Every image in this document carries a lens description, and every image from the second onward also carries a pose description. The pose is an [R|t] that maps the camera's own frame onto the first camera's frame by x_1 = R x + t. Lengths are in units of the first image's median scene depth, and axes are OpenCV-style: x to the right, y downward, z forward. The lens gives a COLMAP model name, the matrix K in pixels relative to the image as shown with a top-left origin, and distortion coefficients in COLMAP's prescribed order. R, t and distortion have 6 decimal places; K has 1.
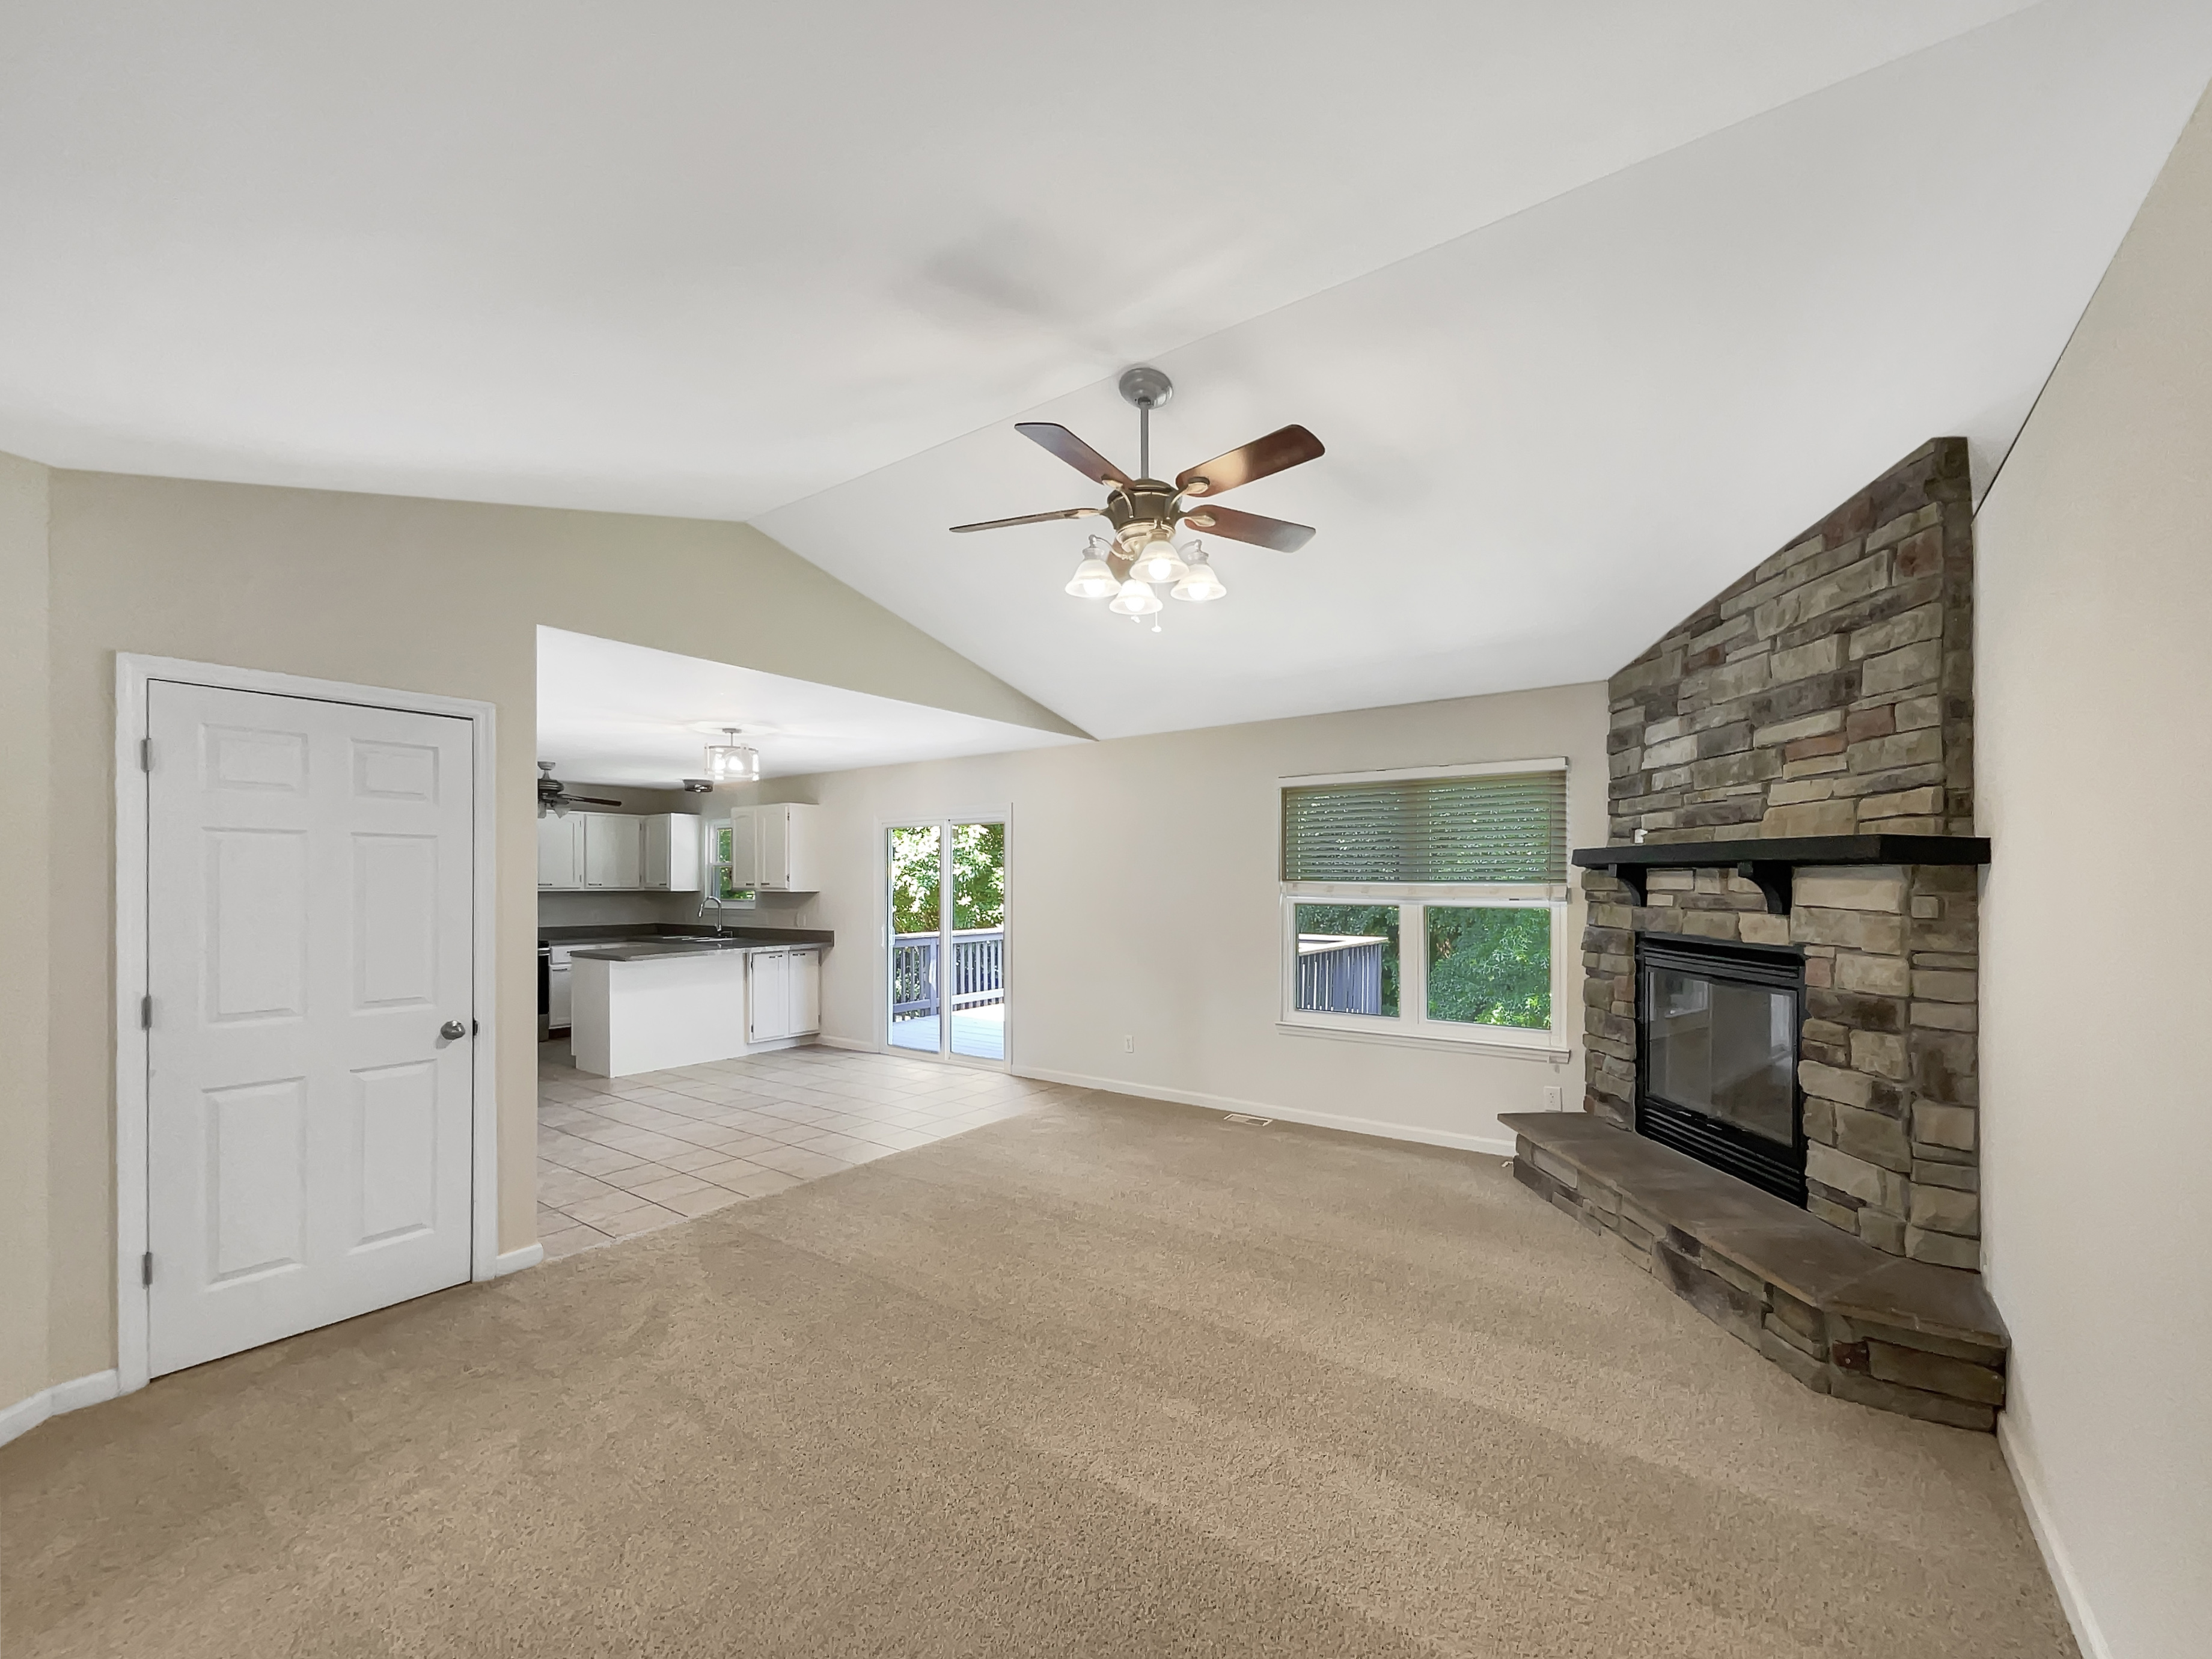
lens RADIAL K [[912.0, 0, 1119.4], [0, 912.0, 879.2], [0, 0, 1]] dist [-0.000766, 0.000059]
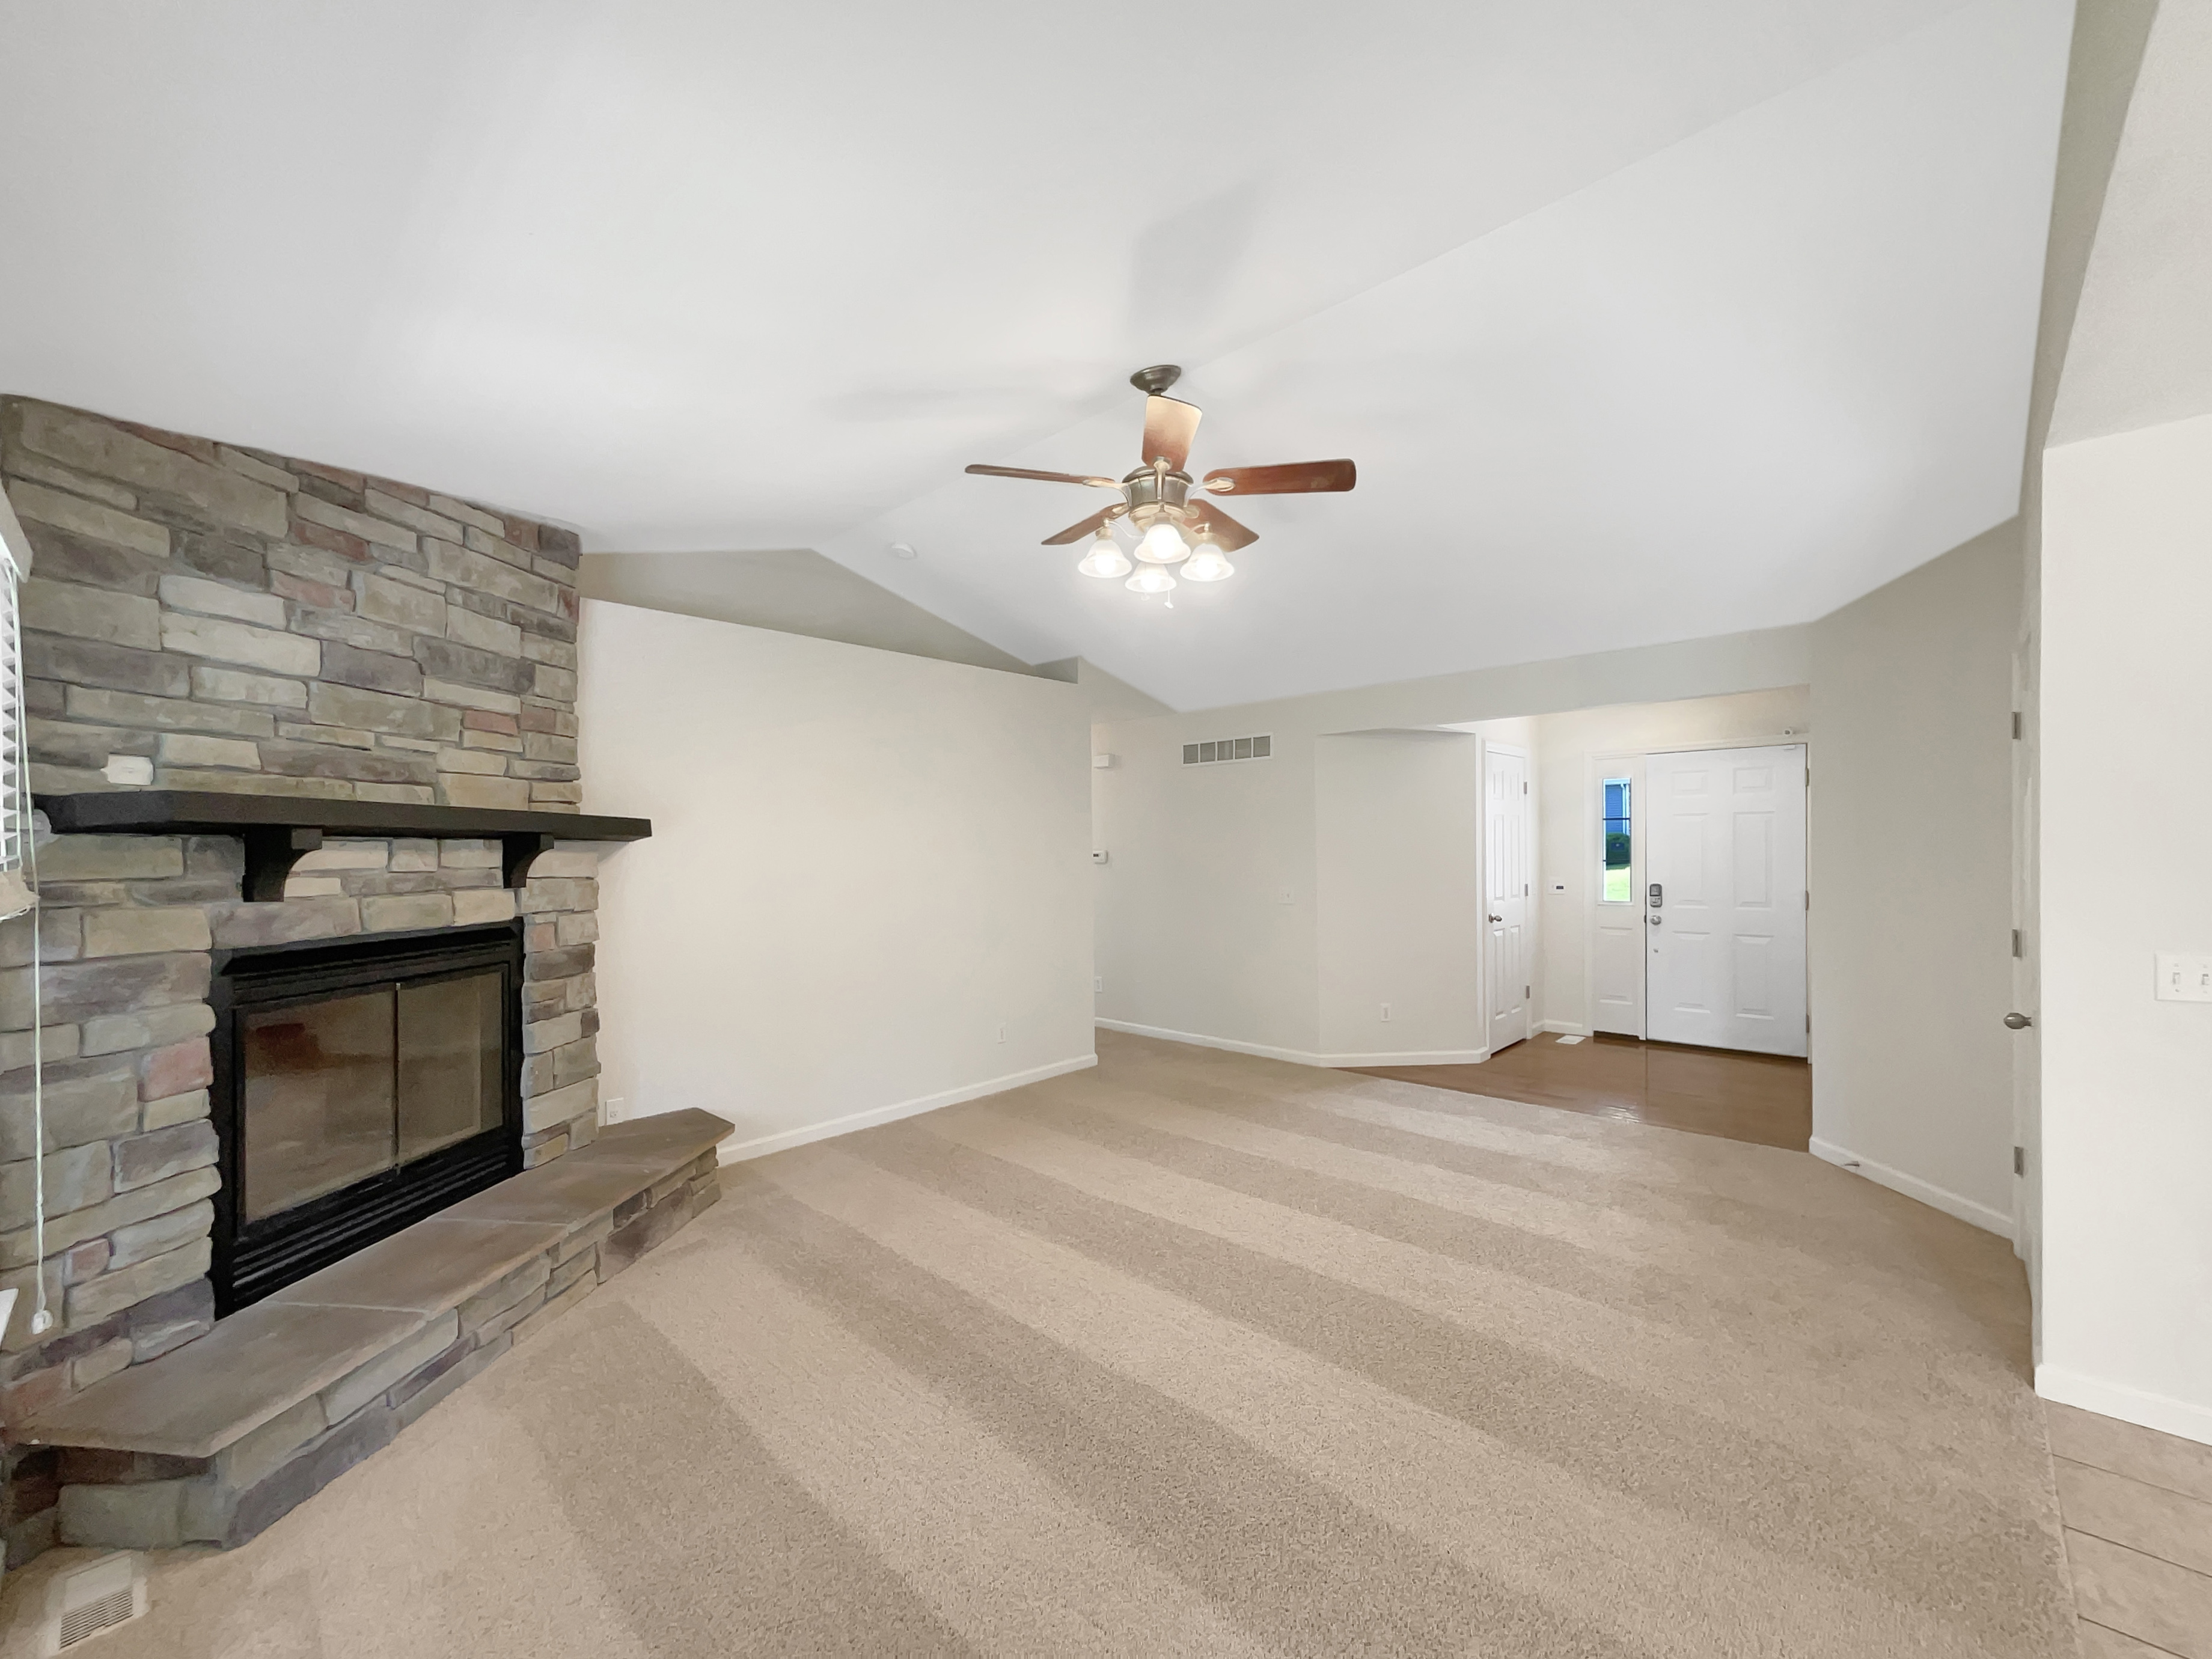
lens RADIAL K [[887.0, 0, 1110.5], [0, 887.0, 842.8], [0, 0, 1]] dist [-0.000552, -0.000005]
pose [[-0.991769, 0.011886, 0.127485, -0.038861], [0.011146, 0.999917, -0.006516, 0.002722], [-0.127552, -0.005041, -0.991819, 1.730058]]
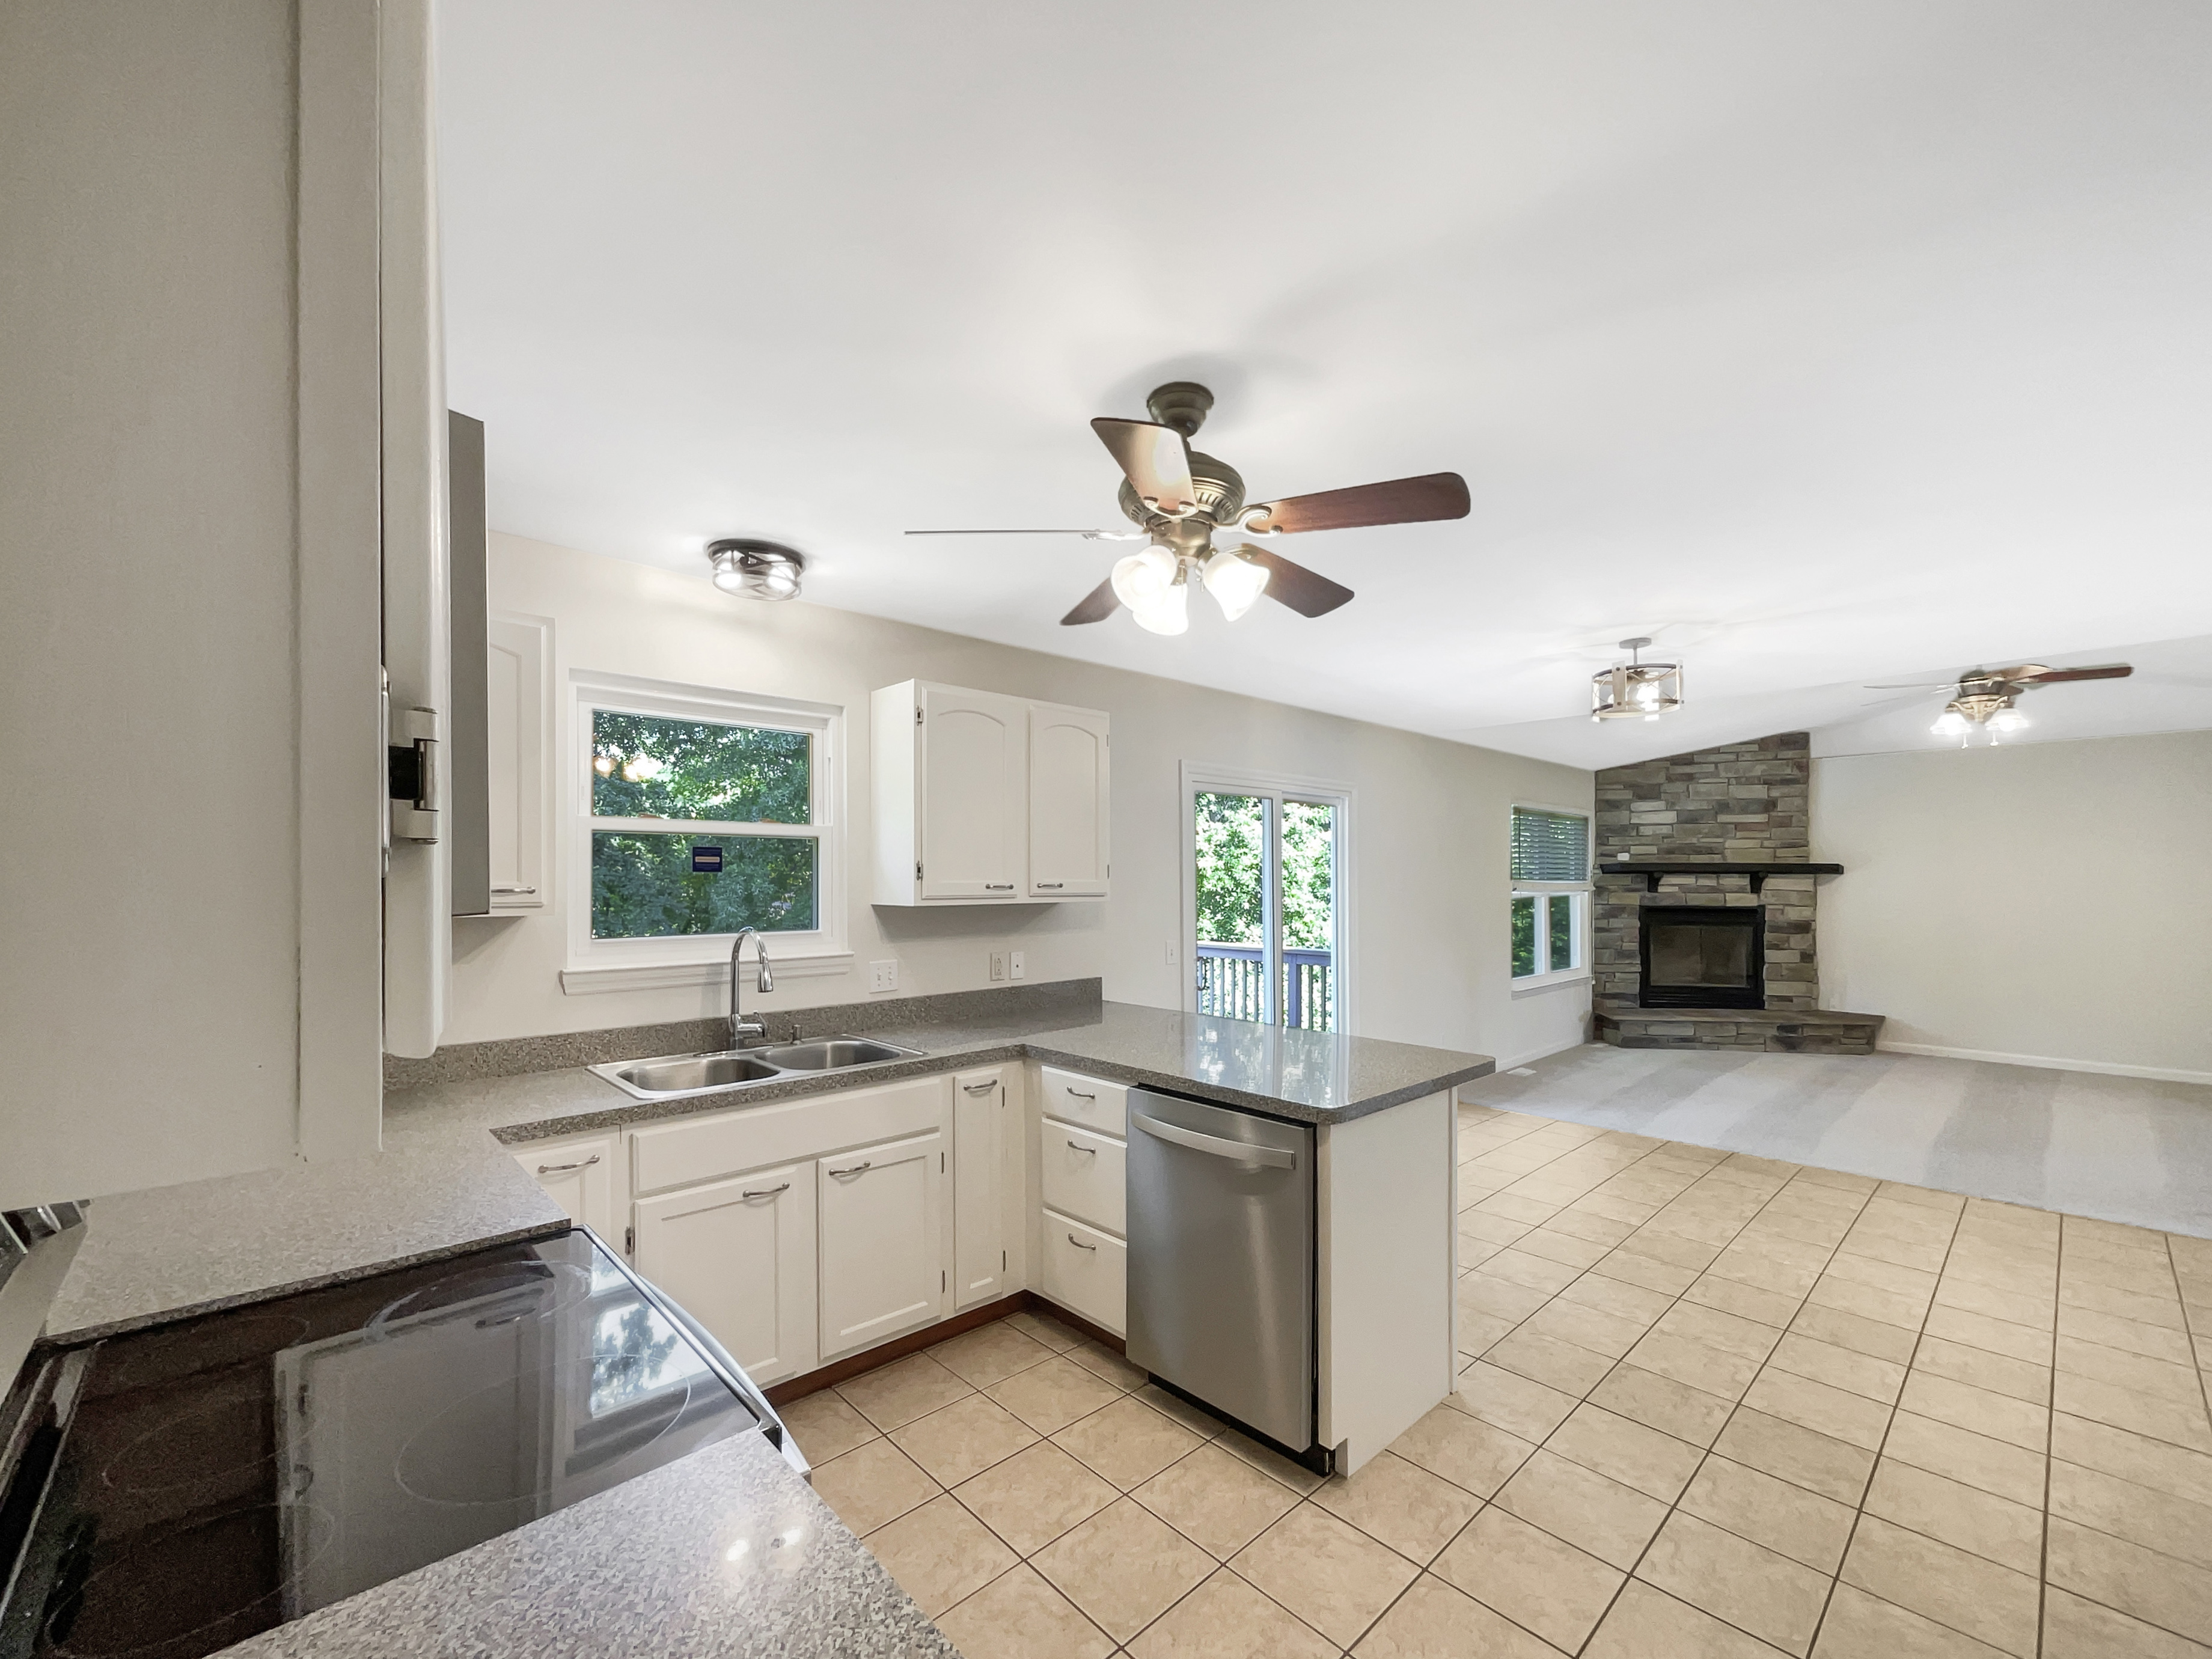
lens RADIAL K [[912.0, 0, 1119.4], [0, 912.0, 879.2], [0, 0, 1]] dist [-0.000766, 0.000059]
pose [[0.182906, 0.008900, 0.983090, -1.867946], [-0.001227, 0.999960, -0.008825, 0.022766], [-0.983130, 0.000408, 0.182910, 2.072281]]
